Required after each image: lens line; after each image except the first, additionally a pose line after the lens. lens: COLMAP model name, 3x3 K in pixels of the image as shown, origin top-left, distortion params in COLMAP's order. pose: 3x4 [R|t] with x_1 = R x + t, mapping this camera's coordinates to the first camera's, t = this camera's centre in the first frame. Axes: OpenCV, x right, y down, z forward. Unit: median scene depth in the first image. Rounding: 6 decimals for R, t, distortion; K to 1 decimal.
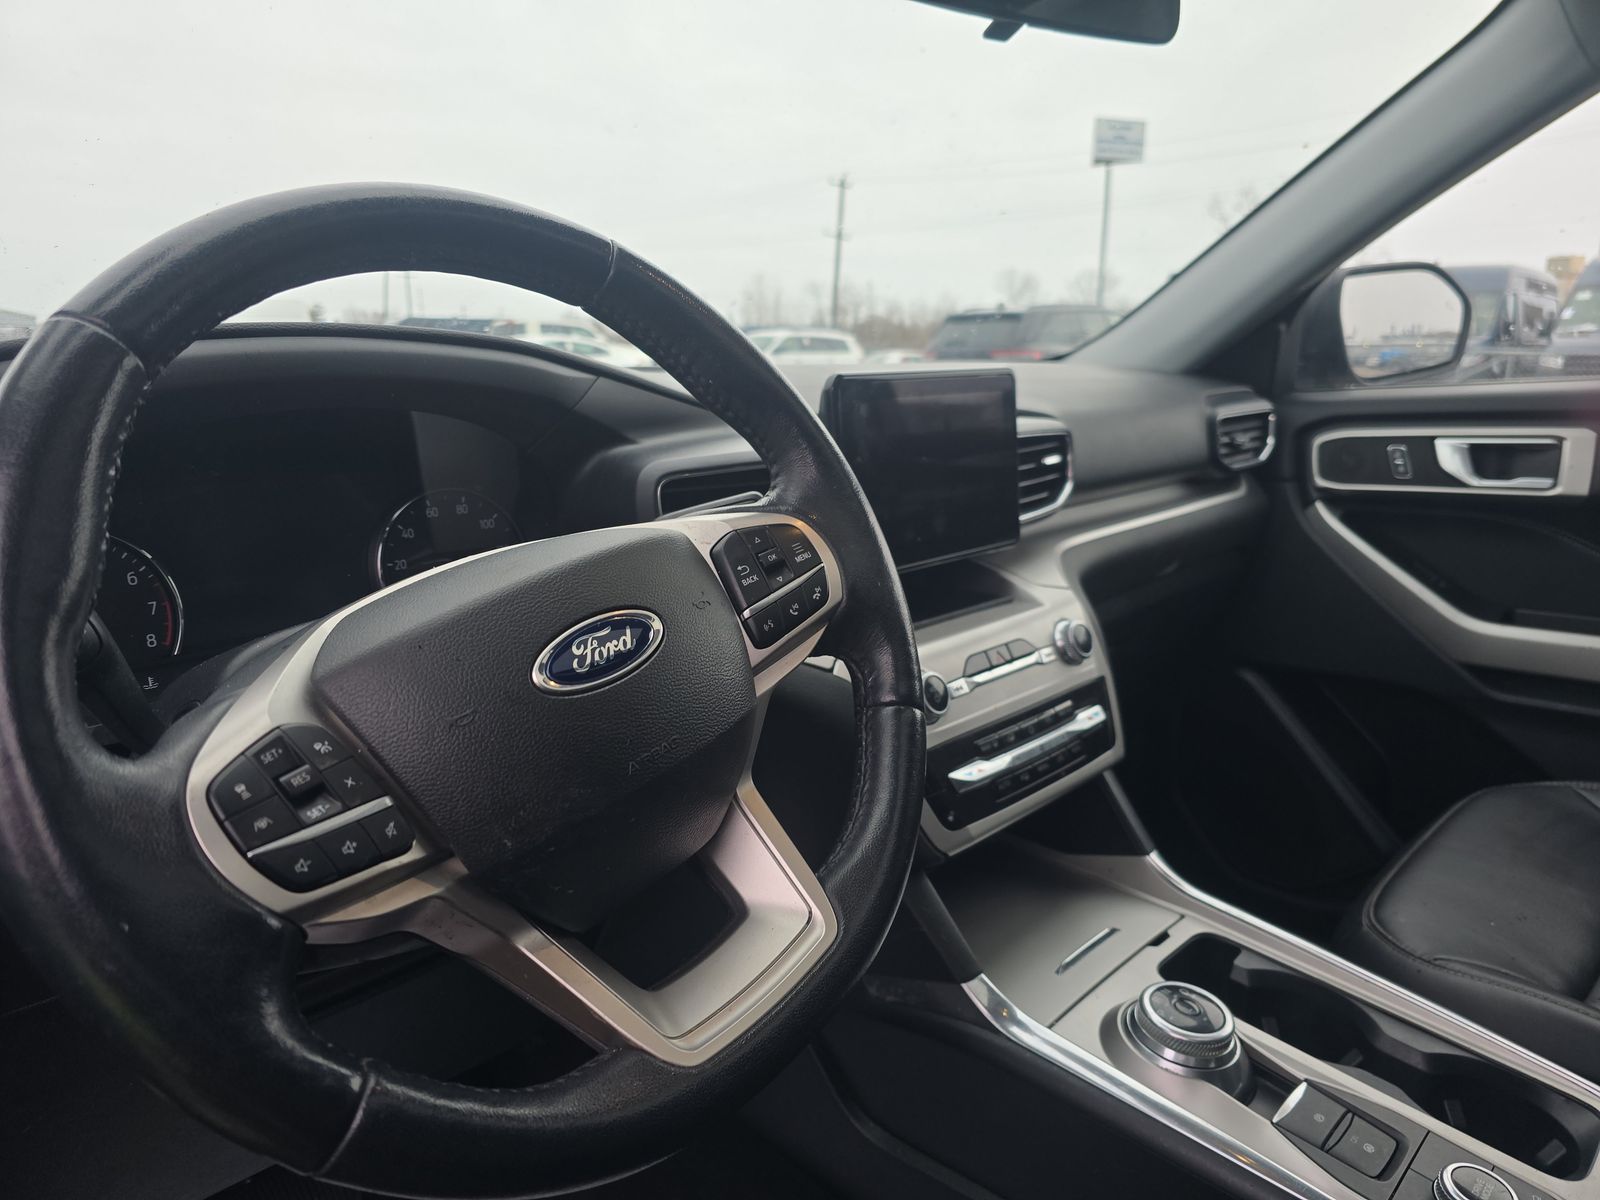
lens RADIAL K [[1099.9, 0, 787.6], [0, 1099.9, 605.8], [0, 0, 1]] dist [0.033885, -0.041332]
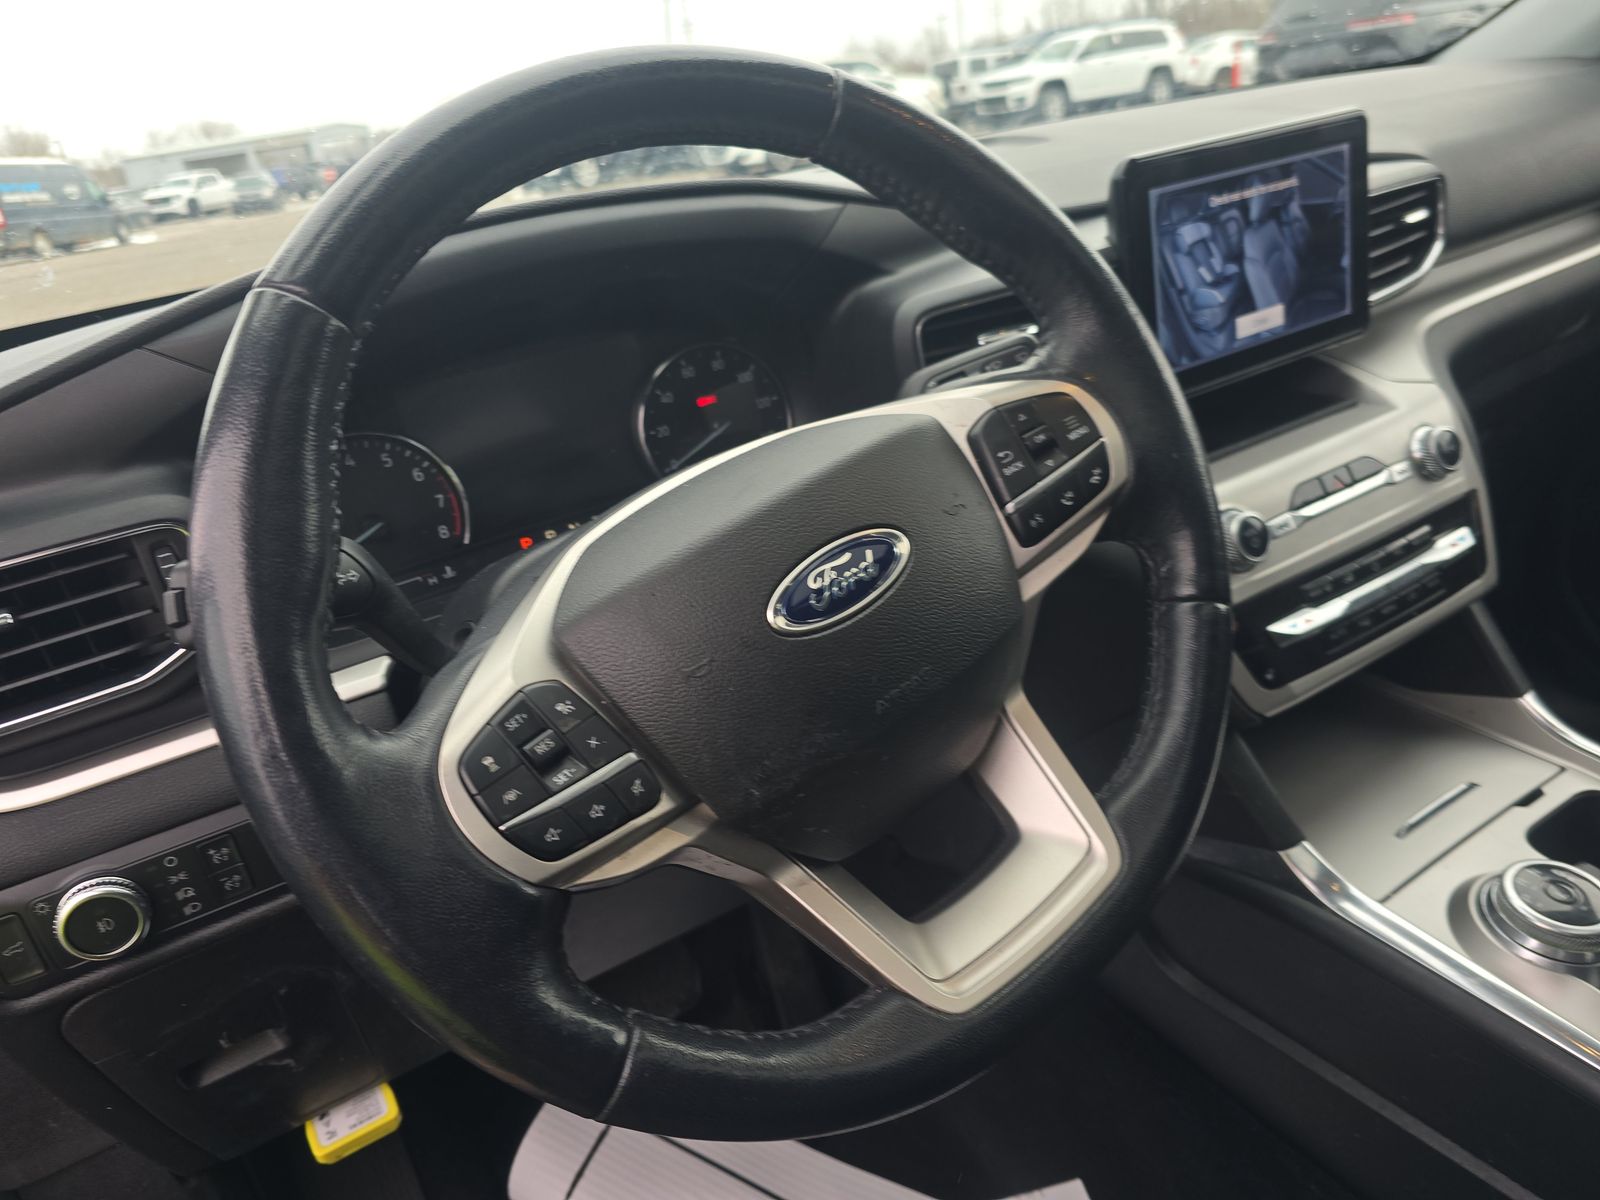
lens RADIAL K [[1099.9, 0, 799.9], [0, 1099.9, 596.4], [0, 0, 1]] dist [0.033885, -0.041332]
pose [[0.962414, -0.017947, -0.270994, 0.025637], [0.075280, 0.976344, 0.202693, -0.077110], [0.260946, -0.215475, 0.940998, 0.075144]]
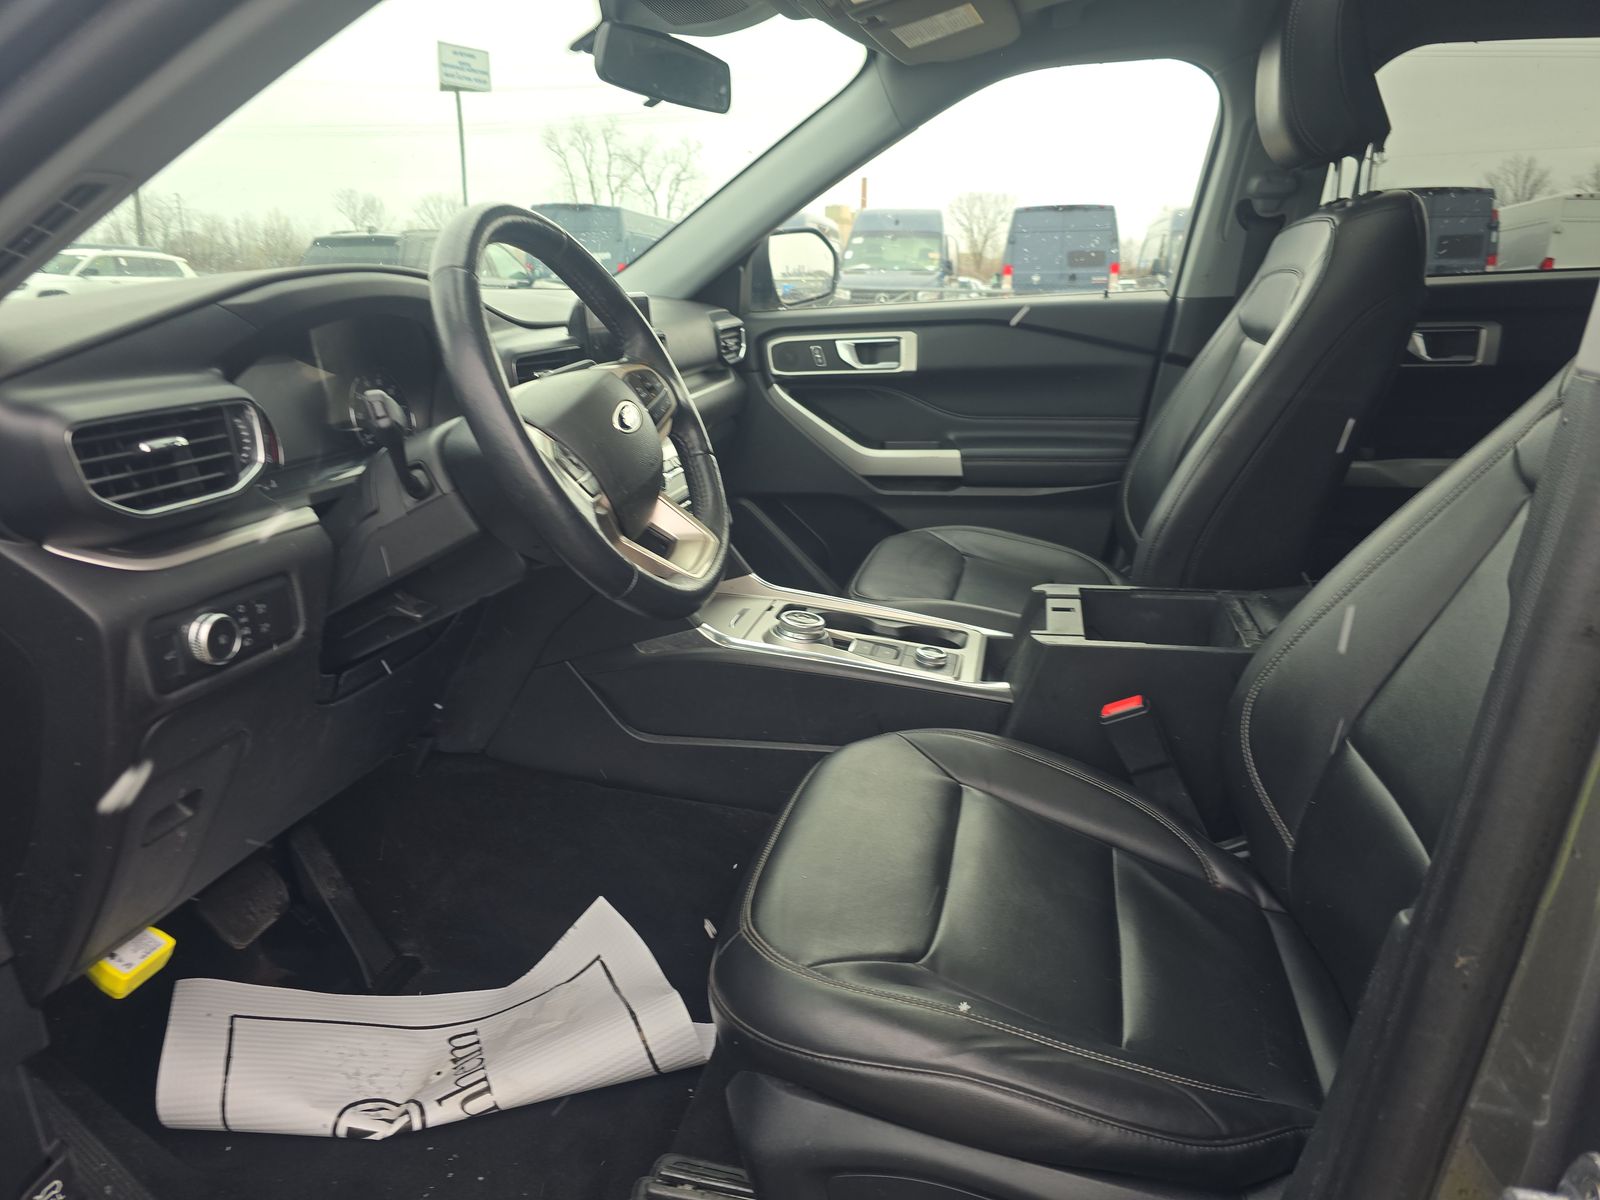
lens RADIAL K [[1099.9, 0, 793.1], [0, 1099.9, 617.3], [0, 0, 1]] dist [0.033885, -0.041332]
pose [[0.847855, -0.143759, 0.510368, -0.626686], [0.107615, 0.989166, 0.099850, 0.146553], [-0.519193, -0.029735, 0.854140, -0.654220]]
